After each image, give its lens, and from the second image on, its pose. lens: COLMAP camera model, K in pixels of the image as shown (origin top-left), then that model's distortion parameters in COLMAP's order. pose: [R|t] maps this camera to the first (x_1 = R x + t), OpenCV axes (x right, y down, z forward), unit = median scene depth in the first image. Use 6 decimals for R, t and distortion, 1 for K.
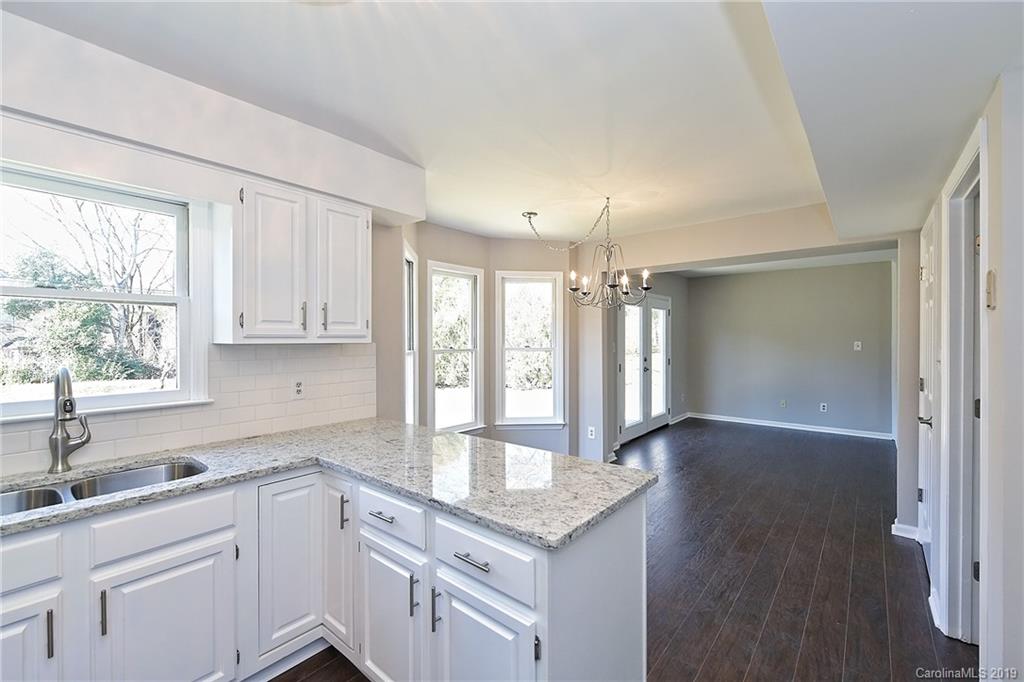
lens RADIAL K [[428.3, 0, 512.0], [0, 428.3, 341.0], [0, 0, 1]] dist [0.007587, -0.000504]
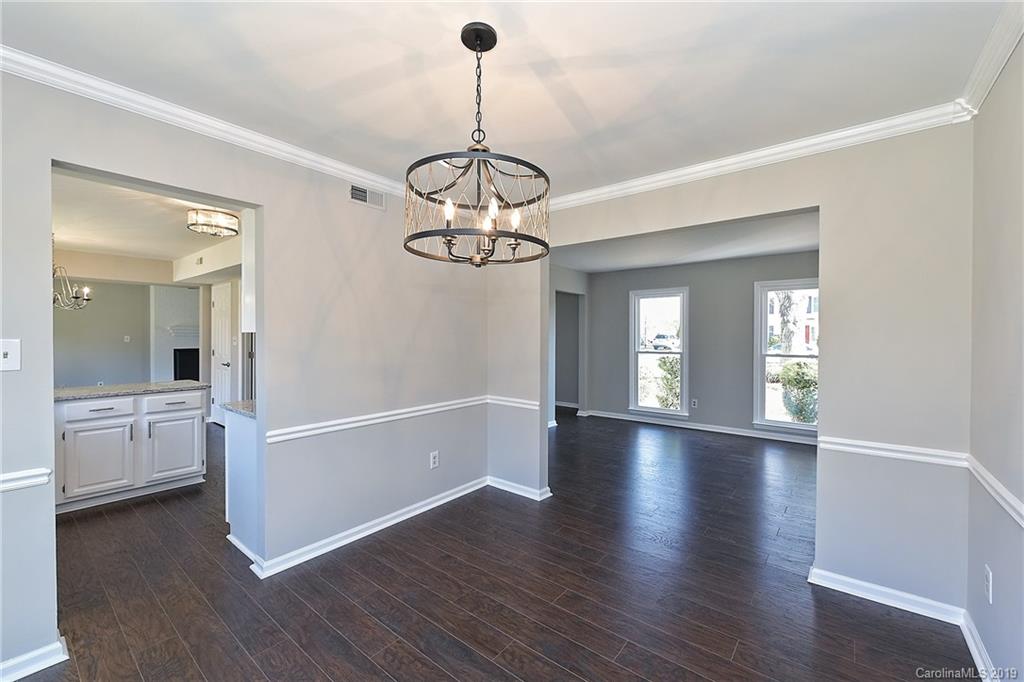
lens RADIAL K [[418.5, 0, 513.5], [0, 418.5, 339.5], [0, 0, 1]] dist [-0.000390, -0.000384]
pose [[-0.019052, -0.005468, 0.999804, -1.839443], [0.005984, 0.999967, 0.005583, 0.037809], [-0.999801, 0.006089, -0.019019, -0.790727]]
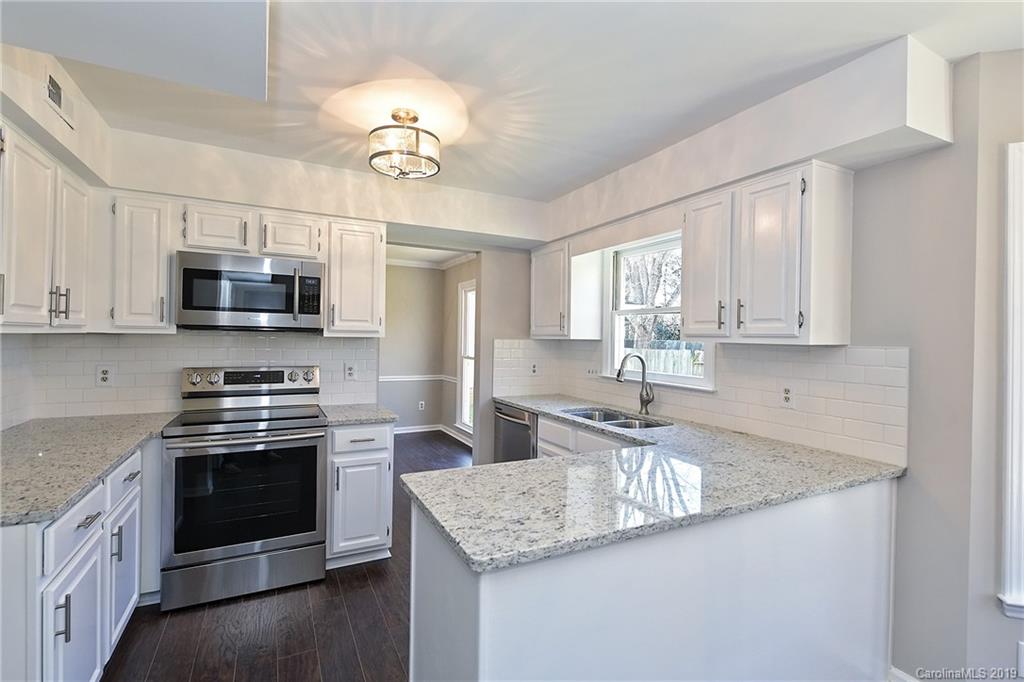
lens RADIAL K [[468.9, 0, 513.8], [0, 468.9, 338.5], [0, 0, 1]] dist [-0.002642, -0.000360]
pose [[-0.387635, -0.002174, -0.921811, 0.710772], [-0.024300, 0.999674, 0.007861, -0.000686], [0.921493, 0.025447, -0.387561, 1.002222]]
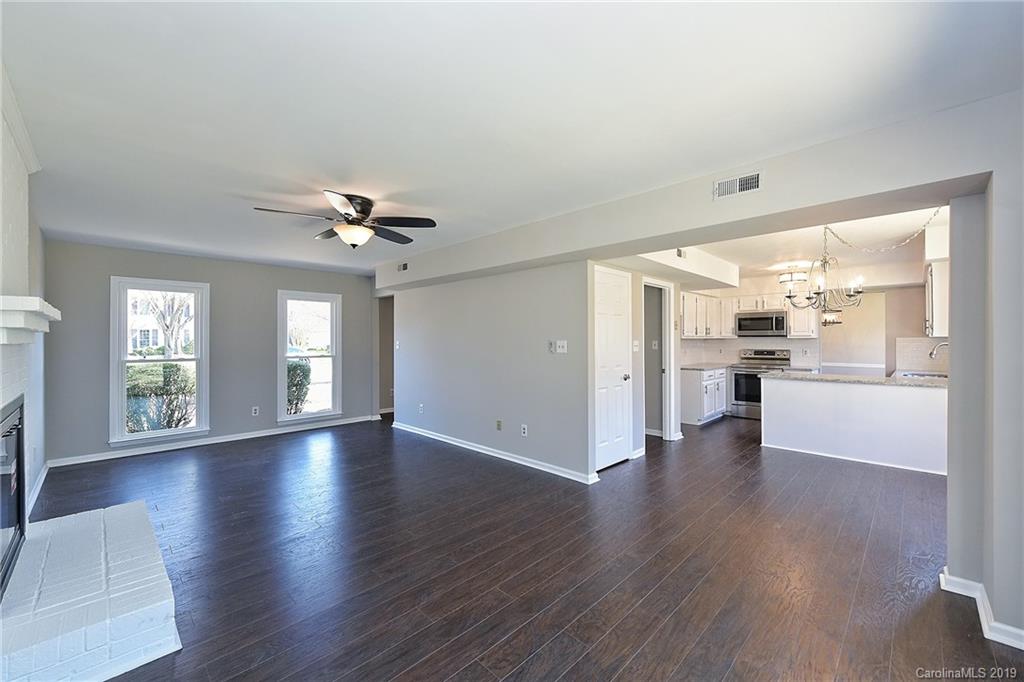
lens RADIAL K [[405.3, 0, 515.6], [0, 405.3, 339.0], [0, 0, 1]] dist [-0.000597, -0.000537]
pose [[-0.996614, 0.004143, 0.082113, 1.558171], [0.004741, 0.999964, 0.007095, -0.007977], [-0.082080, 0.007460, -0.996598, 3.413176]]
